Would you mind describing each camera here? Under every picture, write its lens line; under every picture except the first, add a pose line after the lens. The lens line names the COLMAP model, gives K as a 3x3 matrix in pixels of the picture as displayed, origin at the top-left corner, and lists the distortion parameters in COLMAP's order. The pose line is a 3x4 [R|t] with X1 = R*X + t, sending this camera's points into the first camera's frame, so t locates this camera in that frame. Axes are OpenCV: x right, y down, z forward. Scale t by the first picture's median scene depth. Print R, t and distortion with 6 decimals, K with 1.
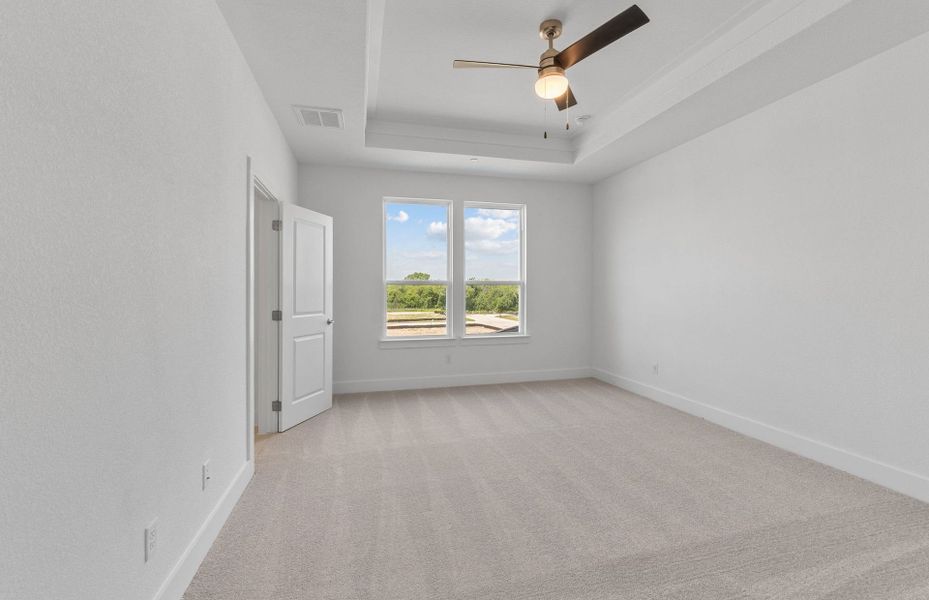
lens RADIAL K [[396.4, 0, 463.7], [0, 396.4, 296.0], [0, 0, 1]] dist [-0.002519, -0.000023]
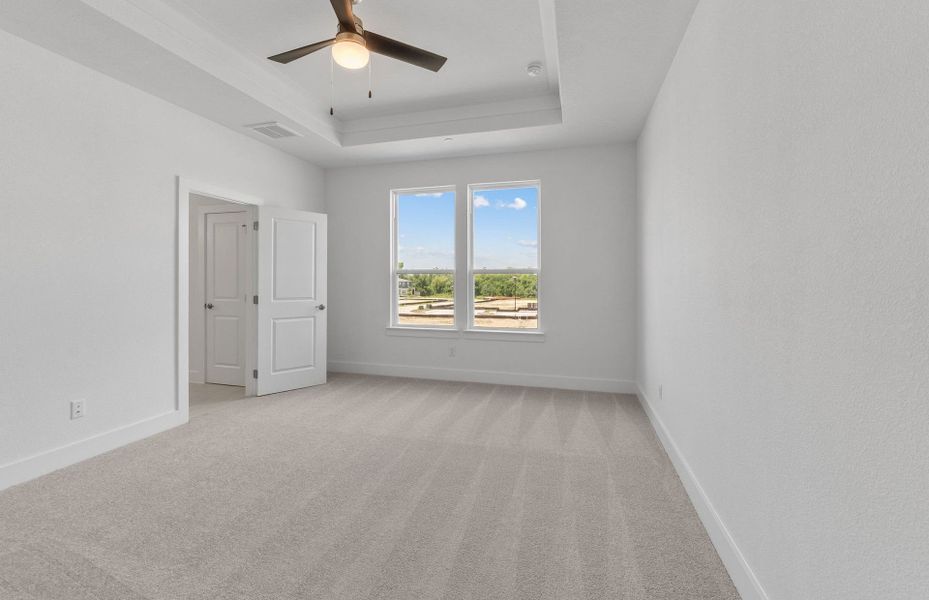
lens RADIAL K [[401.5, 0, 464.3], [0, 401.5, 285.5], [0, 0, 1]] dist [-0.003213, -0.000229]
pose [[0.857885, 0.011957, -0.513703, 0.577985], [-0.010894, 0.999928, 0.005081, -0.006754], [0.513727, 0.001237, 0.857953, 0.219200]]
